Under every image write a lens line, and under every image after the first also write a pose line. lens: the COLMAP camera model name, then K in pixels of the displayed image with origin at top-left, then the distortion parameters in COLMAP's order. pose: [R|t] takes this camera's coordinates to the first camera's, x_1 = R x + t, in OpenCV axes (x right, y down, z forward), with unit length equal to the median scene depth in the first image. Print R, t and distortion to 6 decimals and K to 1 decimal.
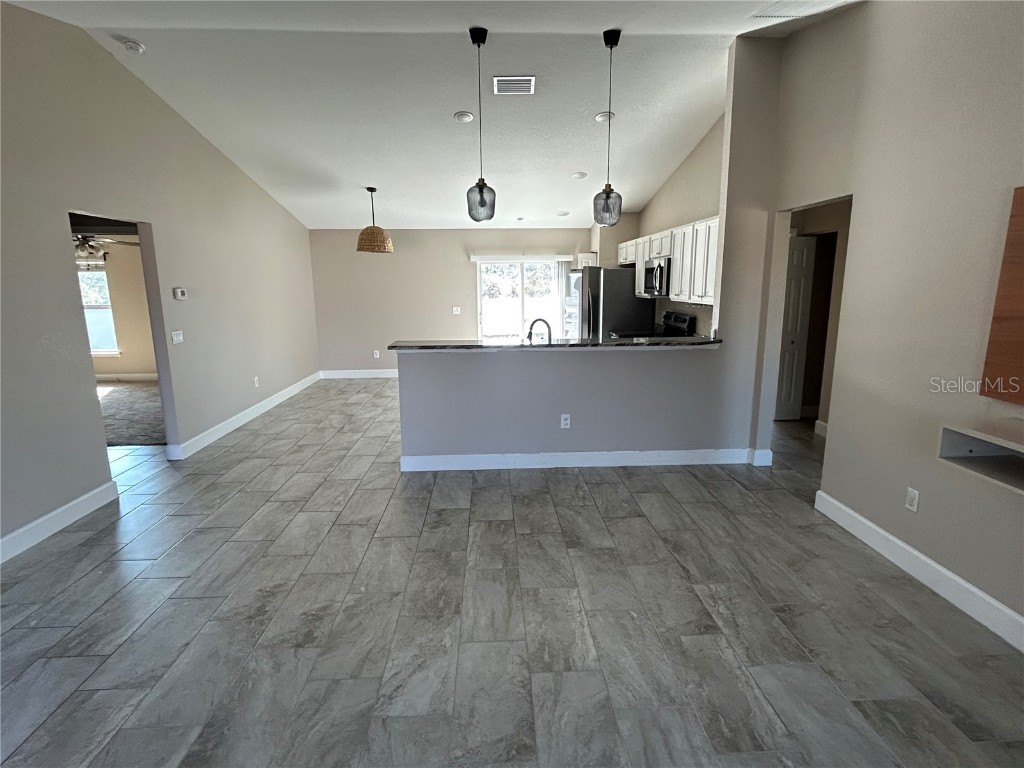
lens RADIAL K [[522.0, 0, 512.0], [0, 522.0, 384.0], [0, 0, 1]] dist [-0.000136, 0.000325]
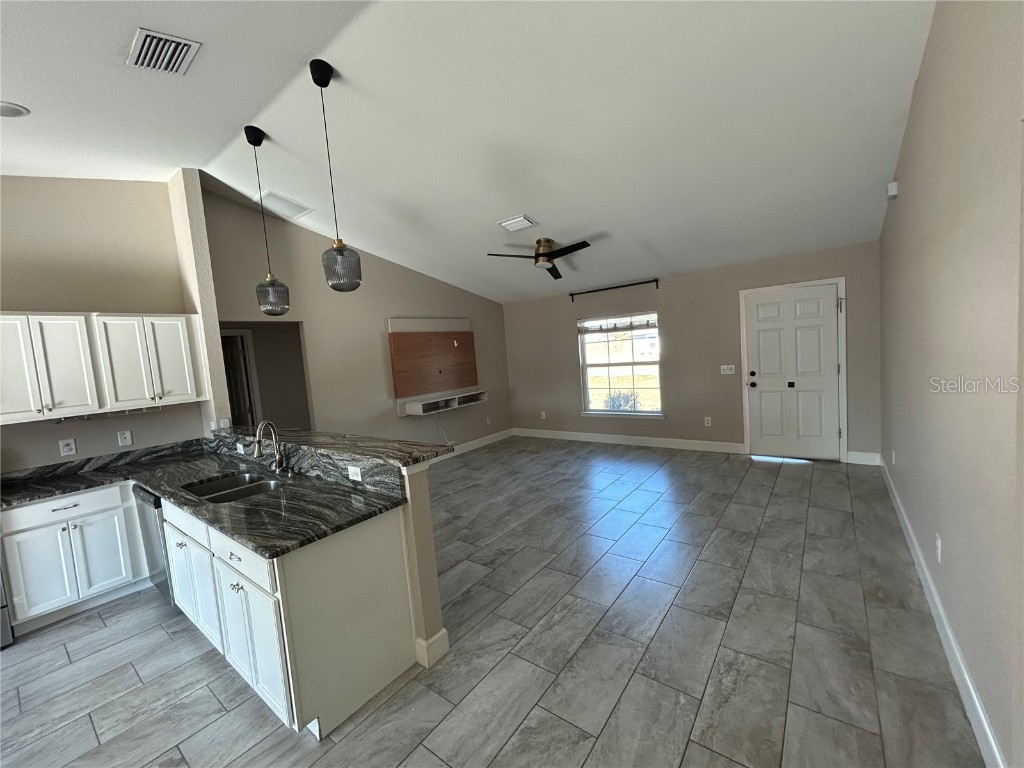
lens RADIAL K [[413.1, 0, 511.7], [0, 413.1, 383.1], [0, 0, 1]] dist [0.000573, 0.000467]
pose [[-0.764692, 0.018041, 0.644143, -0.673483], [0.208091, 0.952967, 0.220344, -0.266168], [-0.609872, 0.302536, -0.732481, 1.370199]]
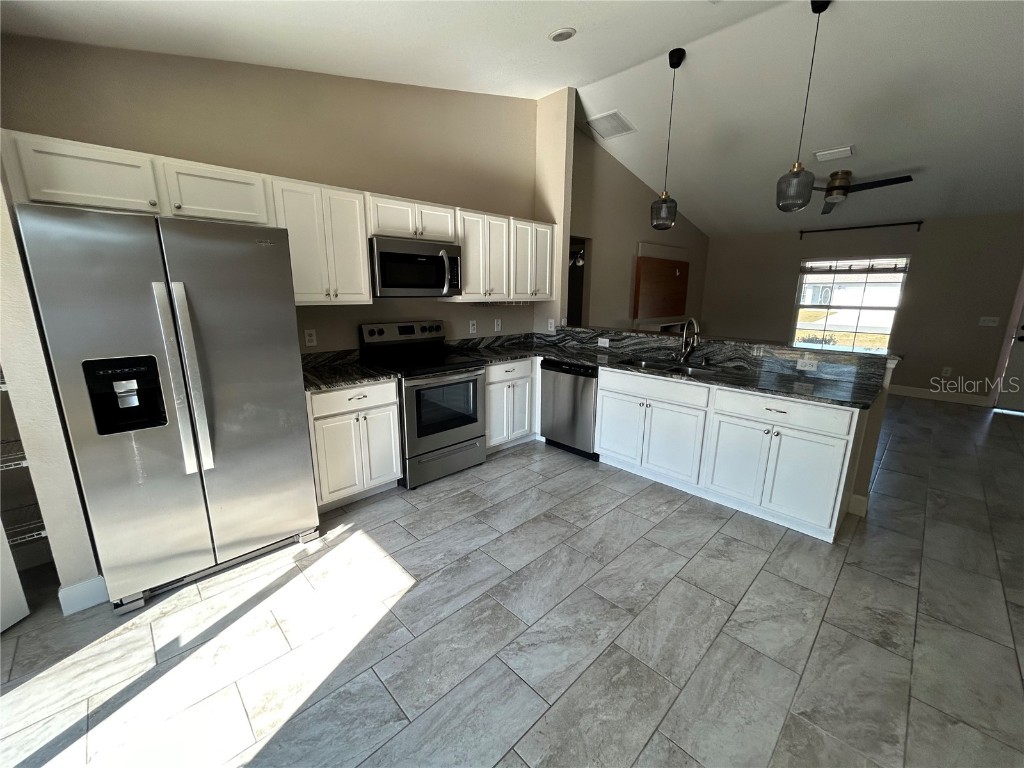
lens RADIAL K [[413.1, 0, 511.7], [0, 413.1, 383.1], [0, 0, 1]] dist [0.000573, 0.000467]
pose [[-0.668416, -0.160600, 0.726242, -0.313818], [0.142773, 0.930549, 0.337185, -0.350173], [-0.729956, 0.329068, -0.599065, 1.933812]]
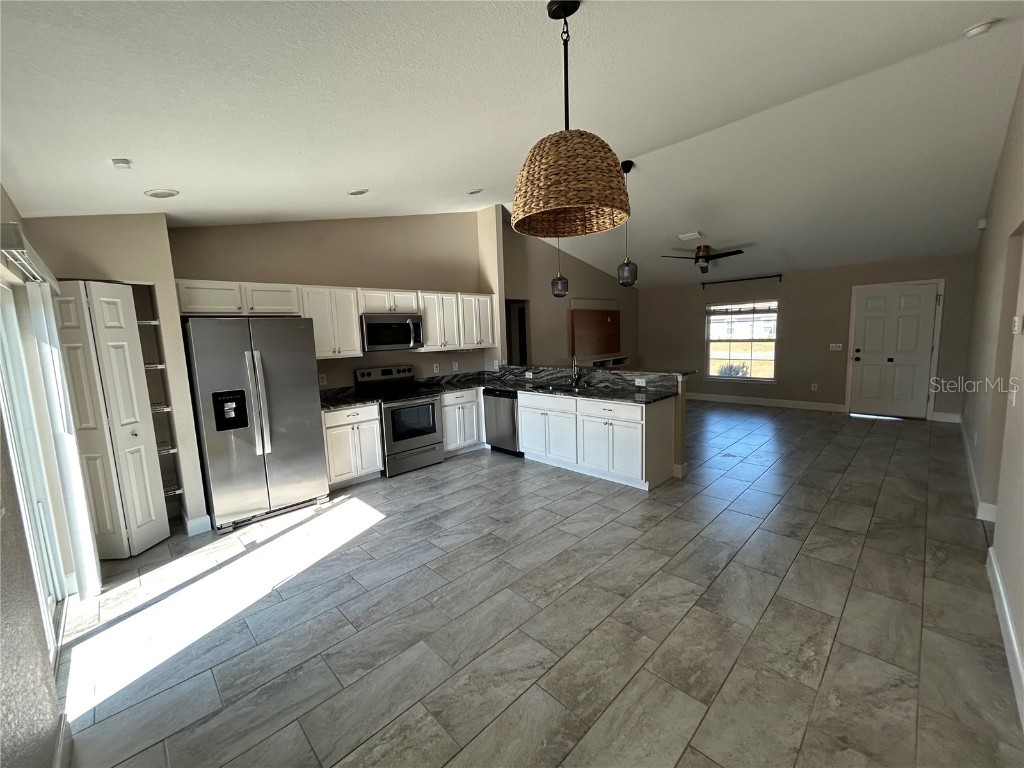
lens RADIAL K [[413.1, 0, 511.7], [0, 413.1, 383.1], [0, 0, 1]] dist [0.000573, 0.000467]
pose [[-0.670175, -0.056508, 0.740049, -0.727560], [0.186251, 0.952388, 0.241388, -0.397865], [-0.718454, 0.299607, -0.627741, 2.074619]]
